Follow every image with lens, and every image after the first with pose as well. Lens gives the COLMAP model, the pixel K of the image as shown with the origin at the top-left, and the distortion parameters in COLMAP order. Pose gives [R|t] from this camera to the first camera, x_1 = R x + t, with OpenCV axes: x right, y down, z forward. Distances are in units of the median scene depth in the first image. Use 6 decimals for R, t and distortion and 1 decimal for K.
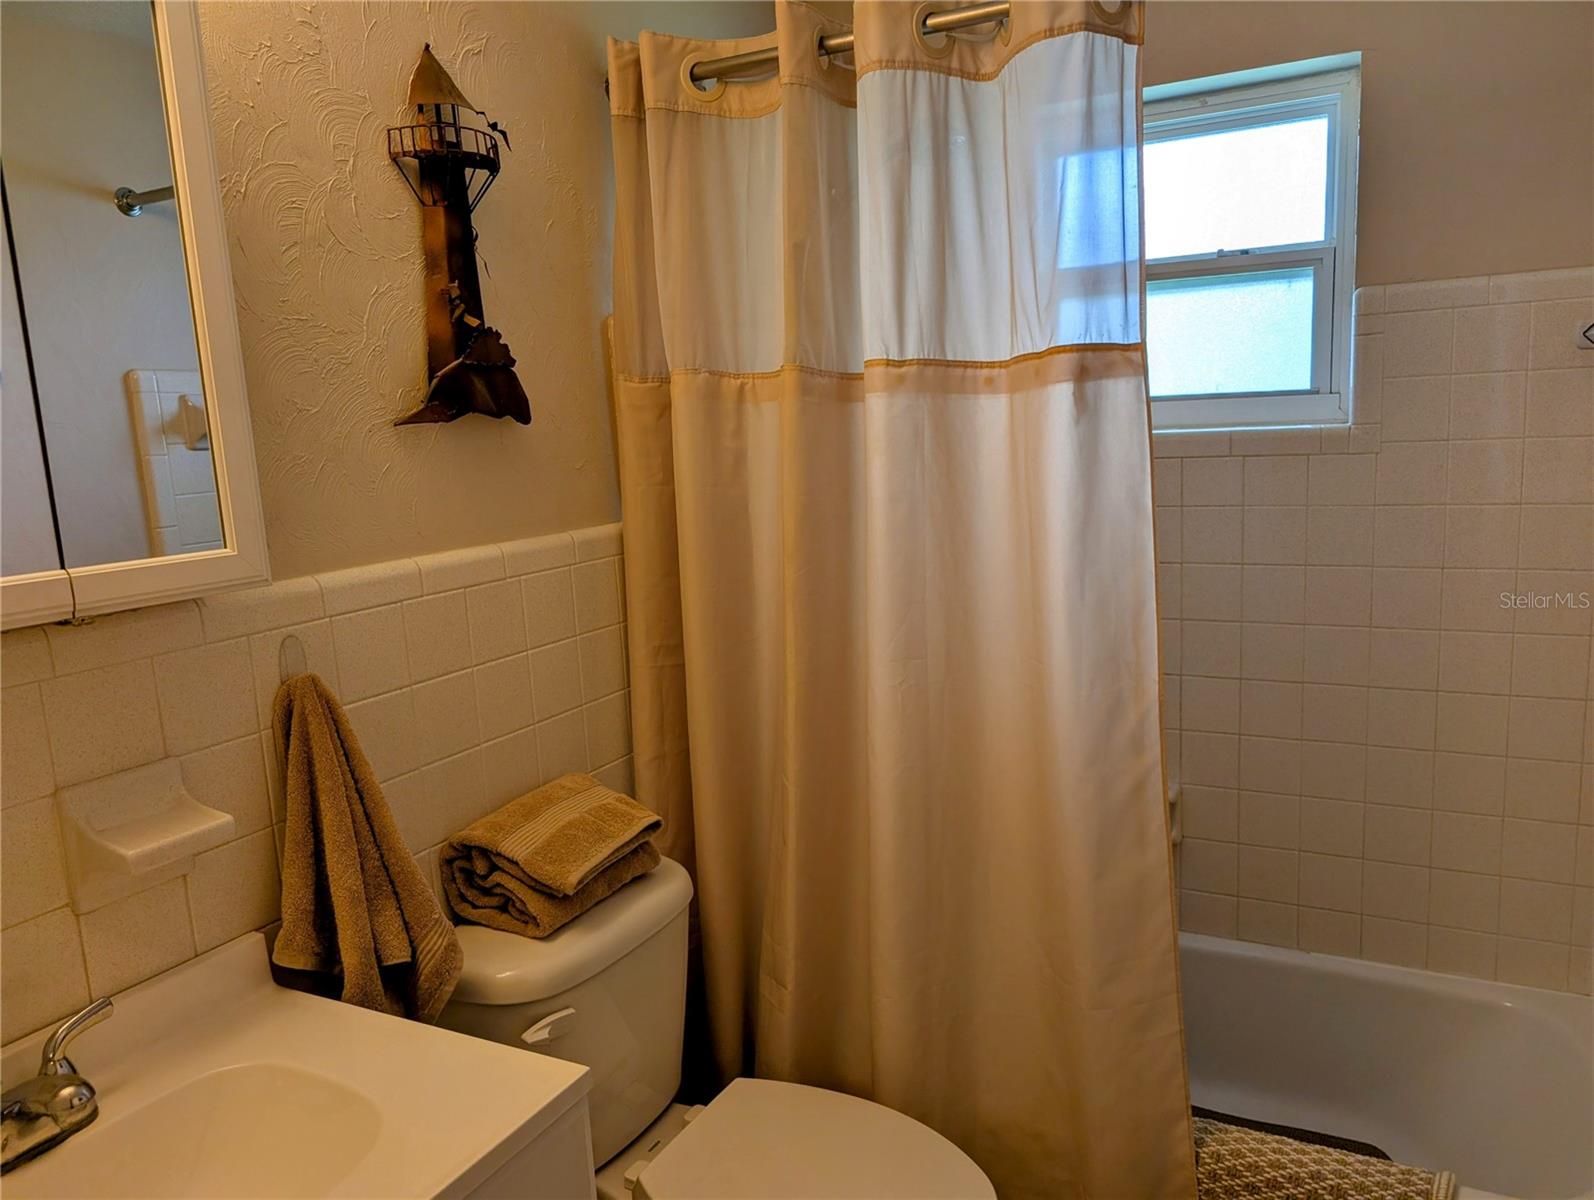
lens RADIAL K [[1167.0, 0, 809.3], [0, 1167.0, 612.3], [0, 0, 1]] dist [0.035992, -0.038394]
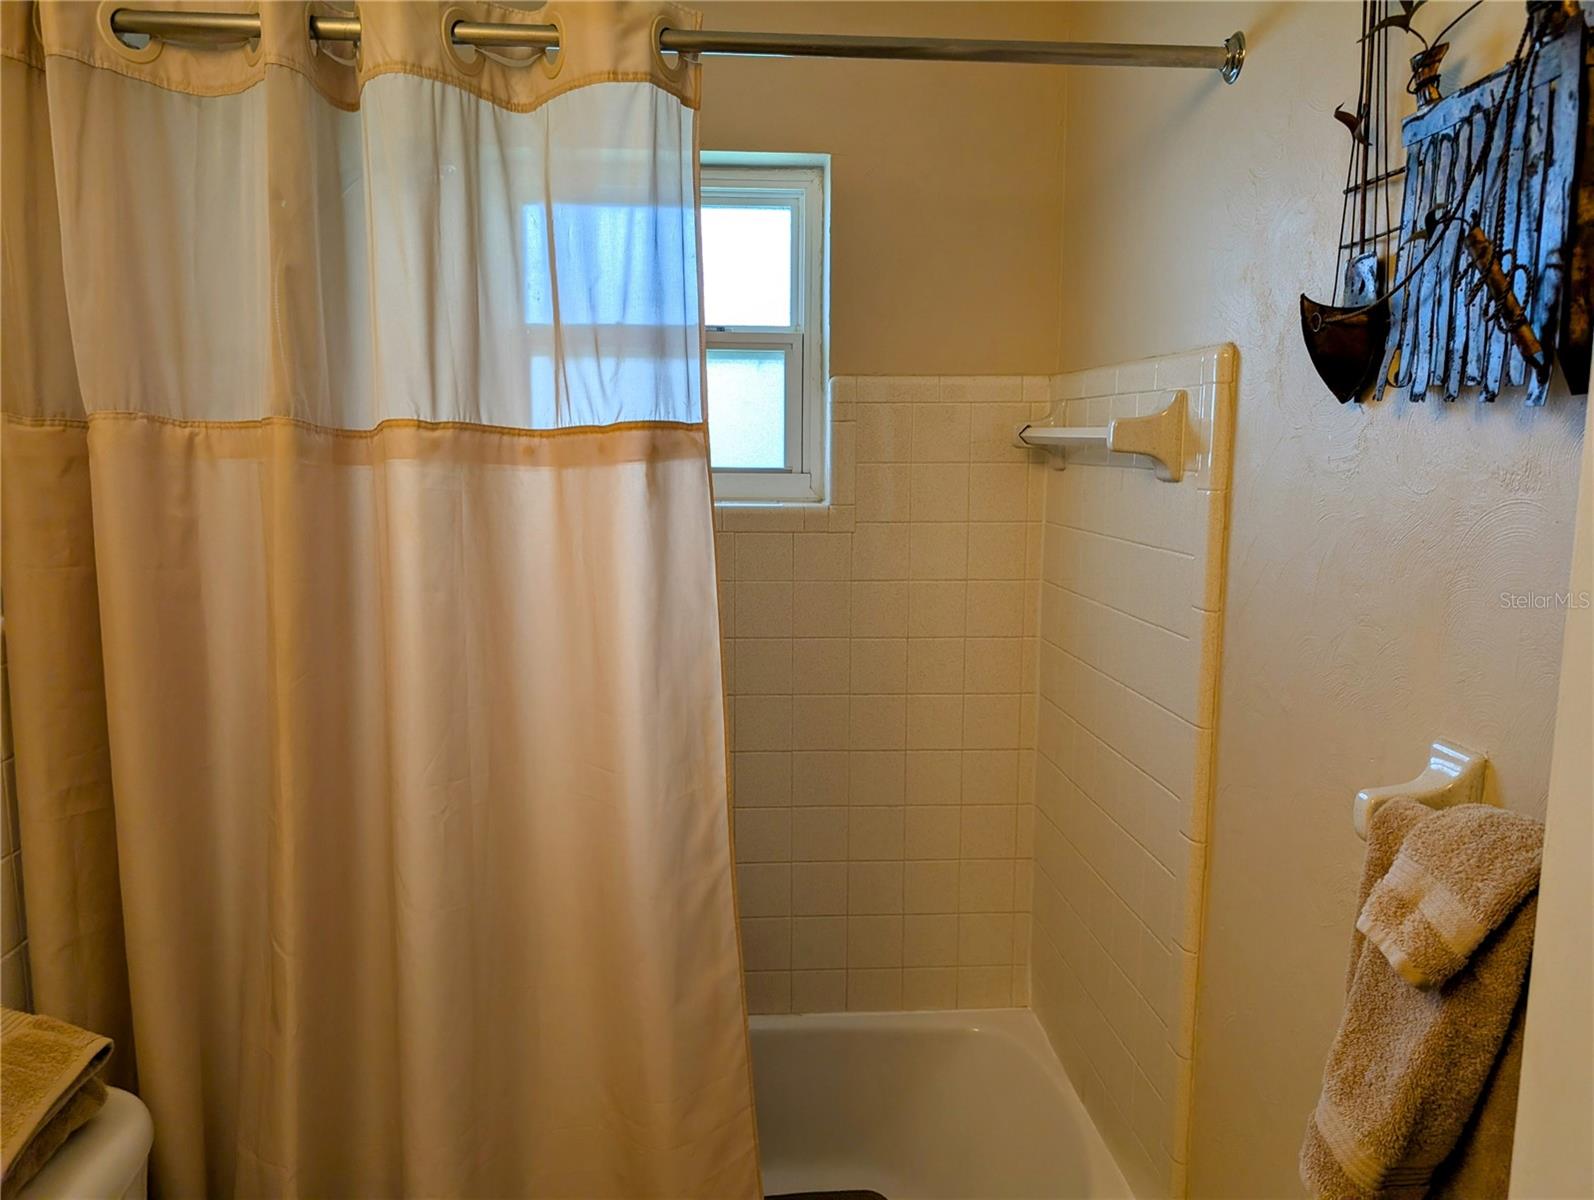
lens RADIAL K [[1167.0, 0, 809.3], [0, 1167.0, 612.3], [0, 0, 1]] dist [0.035992, -0.038394]
pose [[0.850821, -0.022989, 0.524952, -0.132887], [0.041193, 0.998886, -0.023022, -0.049731], [-0.523838, 0.041212, 0.850820, 0.153700]]
